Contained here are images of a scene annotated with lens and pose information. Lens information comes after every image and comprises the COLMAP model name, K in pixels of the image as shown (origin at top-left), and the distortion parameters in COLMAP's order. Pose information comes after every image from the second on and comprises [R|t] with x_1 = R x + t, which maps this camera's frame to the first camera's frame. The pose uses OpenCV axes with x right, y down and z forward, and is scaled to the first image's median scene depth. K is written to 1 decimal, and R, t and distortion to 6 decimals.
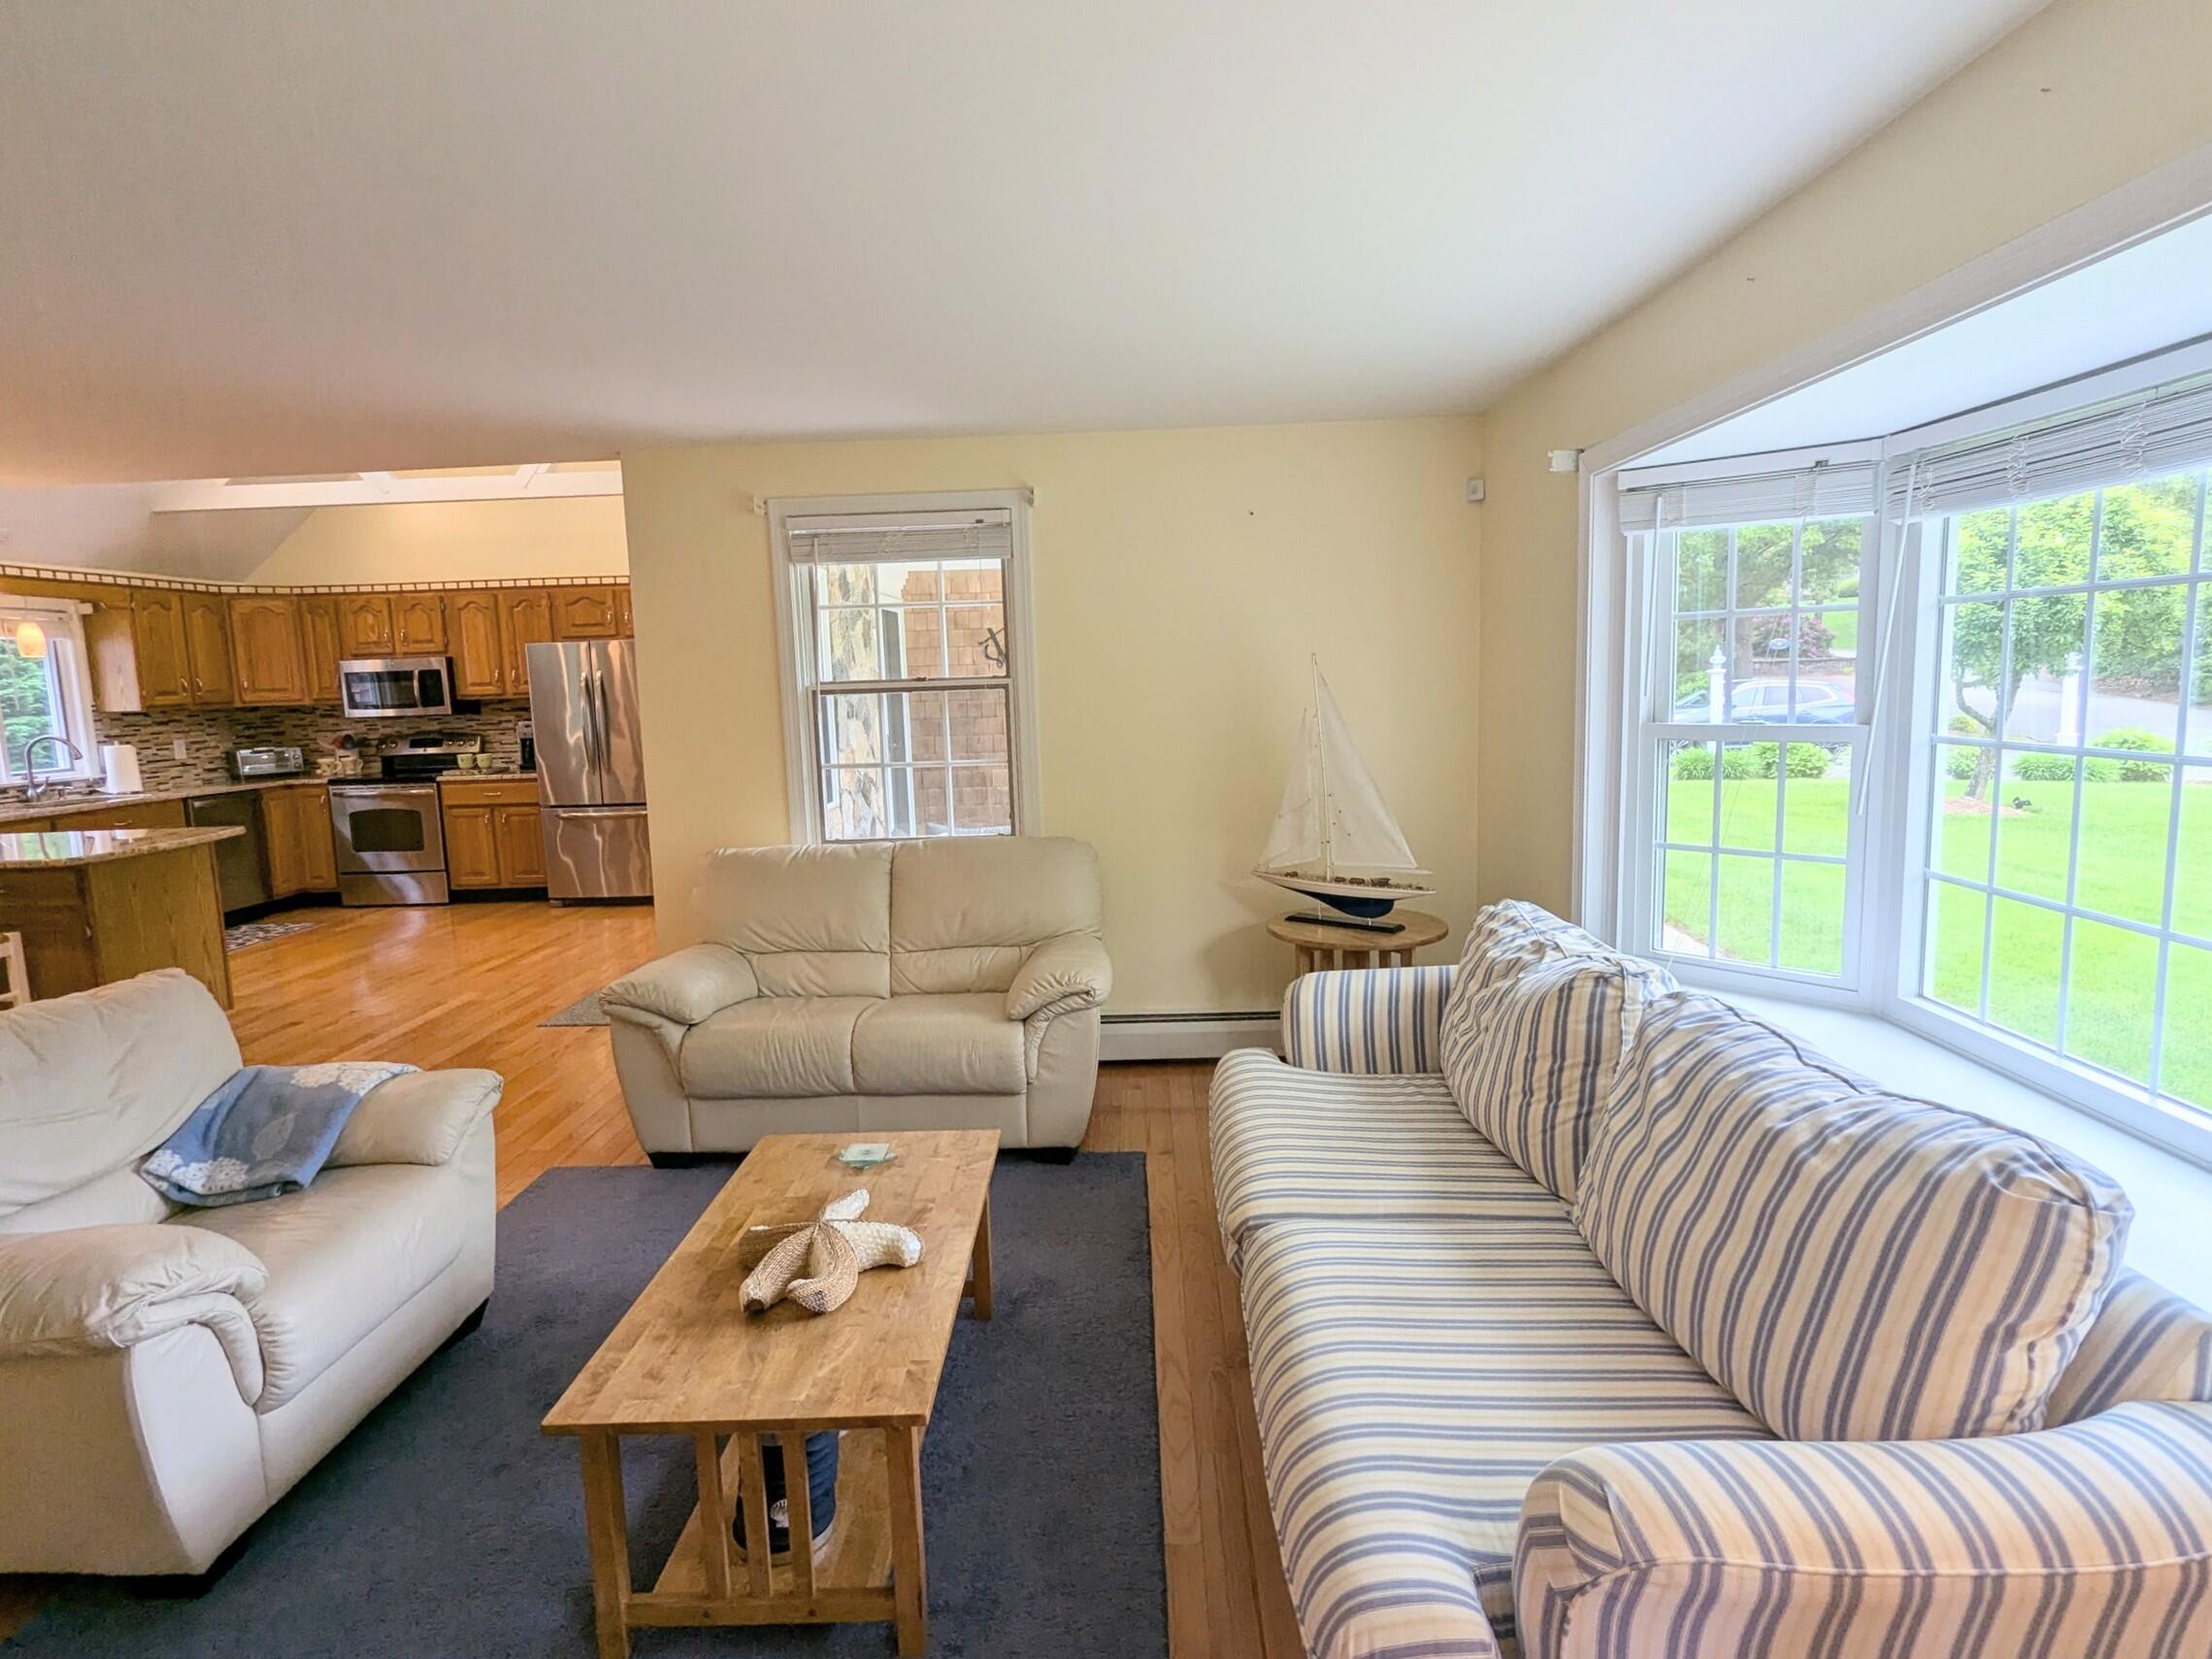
lens RADIAL K [[1170.0, 0, 1102.7], [0, 1170.0, 816.8], [0, 0, 1]] dist [0.002599, -0.000887]
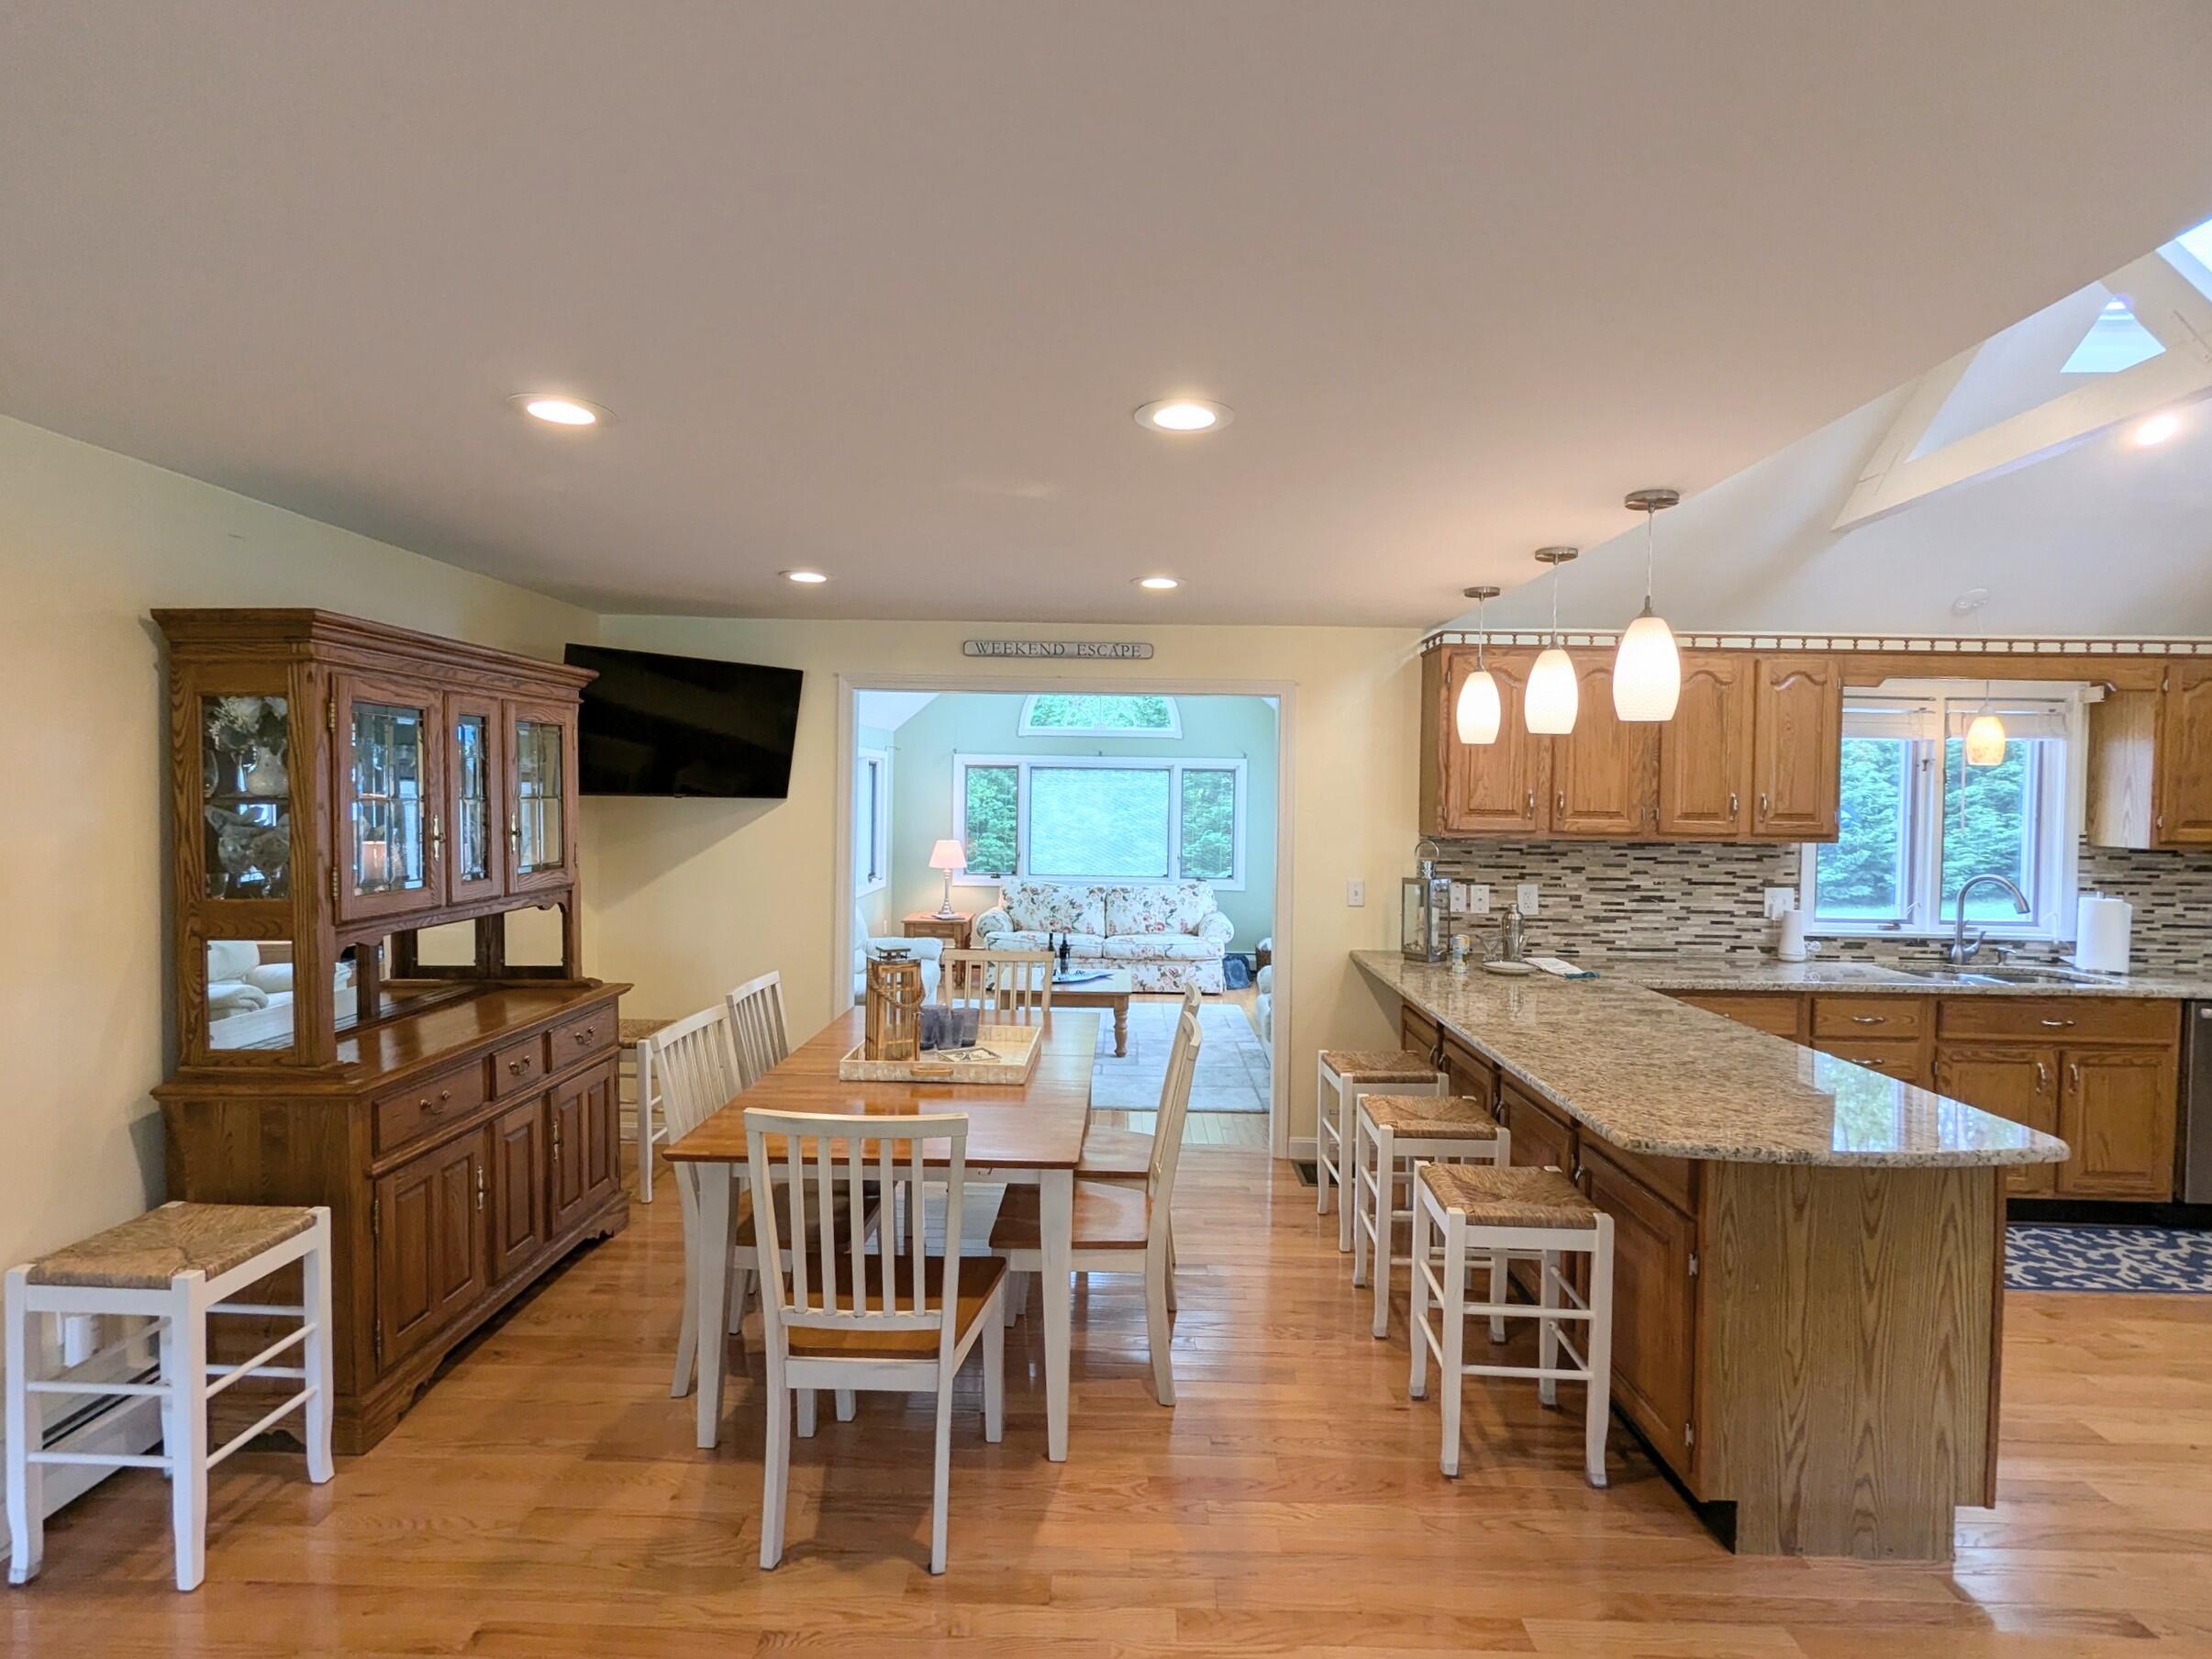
lens RADIAL K [[1114.1, 0, 1111.3], [0, 1114.1, 819.0], [0, 0, 1]] dist [-0.003596, 0.006618]
pose [[0.014015, 0.055066, -0.998384, -0.227612], [-0.139576, 0.988814, 0.052578, -0.061430], [0.990112, 0.138614, 0.021544, 0.435797]]
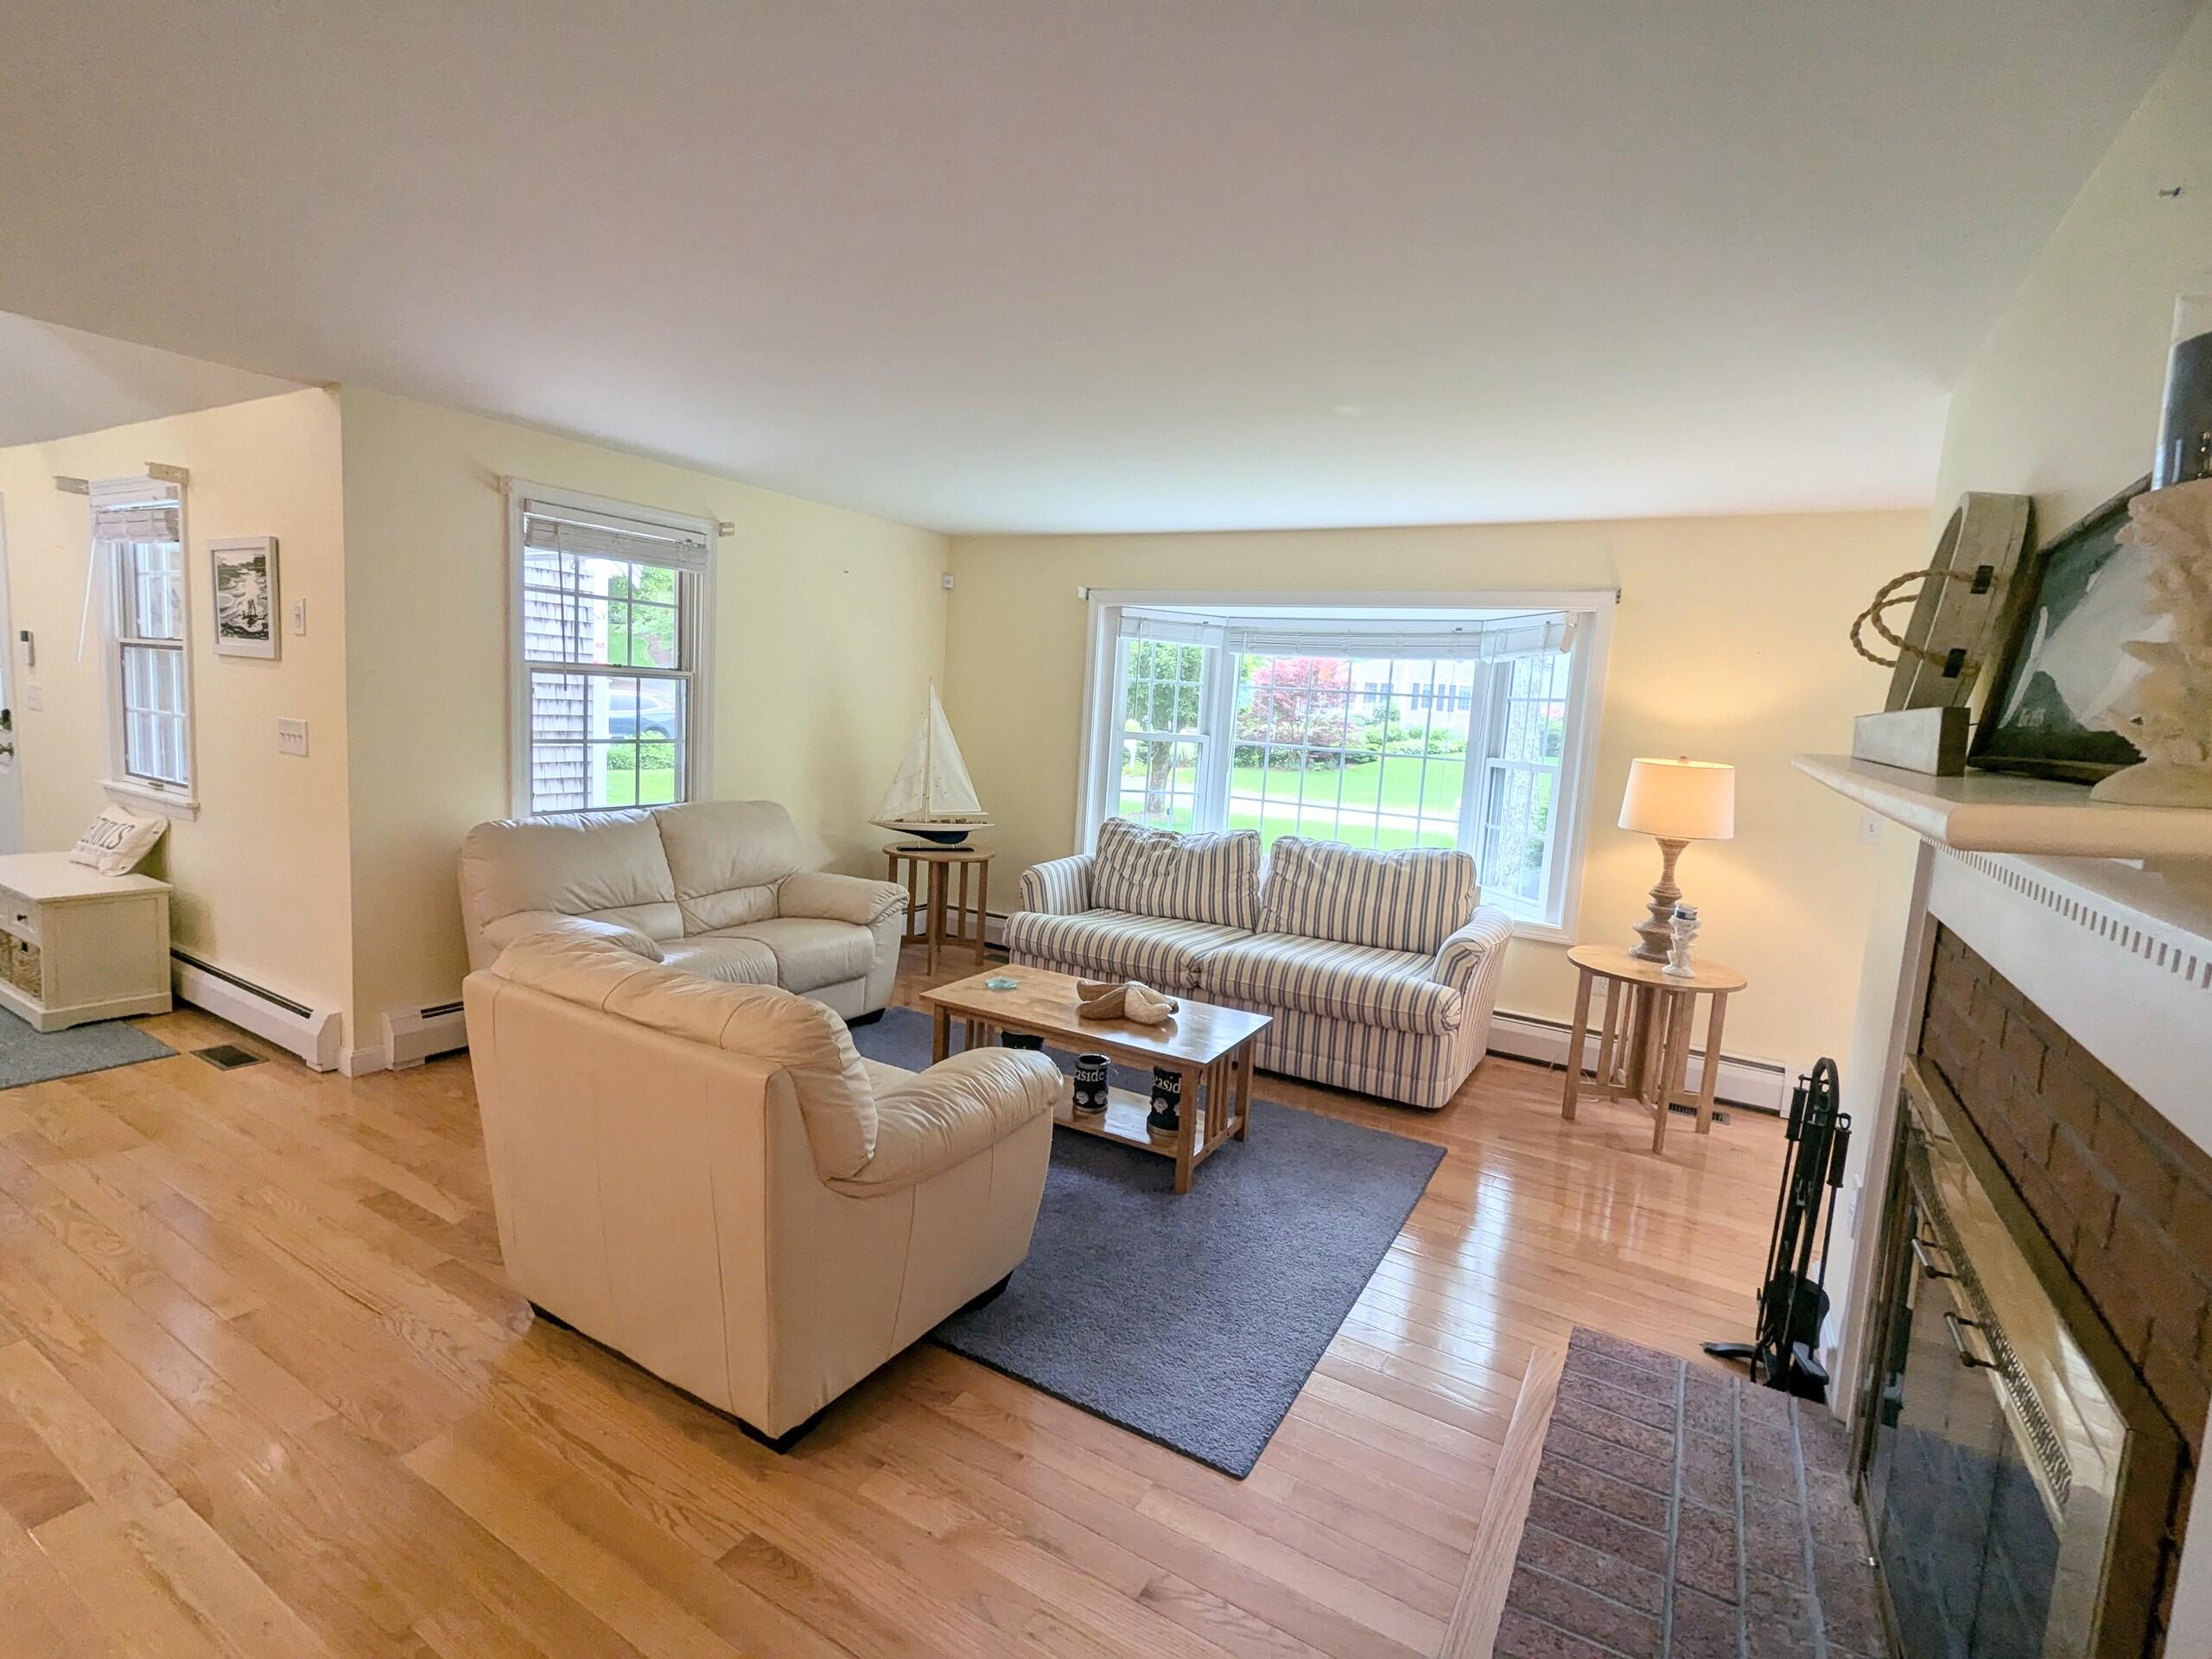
lens RADIAL K [[1046.0, 0, 1107.0], [0, 1046.0, 820.2], [0, 0, 1]] dist [-0.003955, 0.001959]
pose [[0.480092, -0.040677, 0.876275, -0.496198], [0.029817, 0.999104, 0.030043, 0.008905], [-0.876711, 0.011704, 0.480874, 0.062732]]
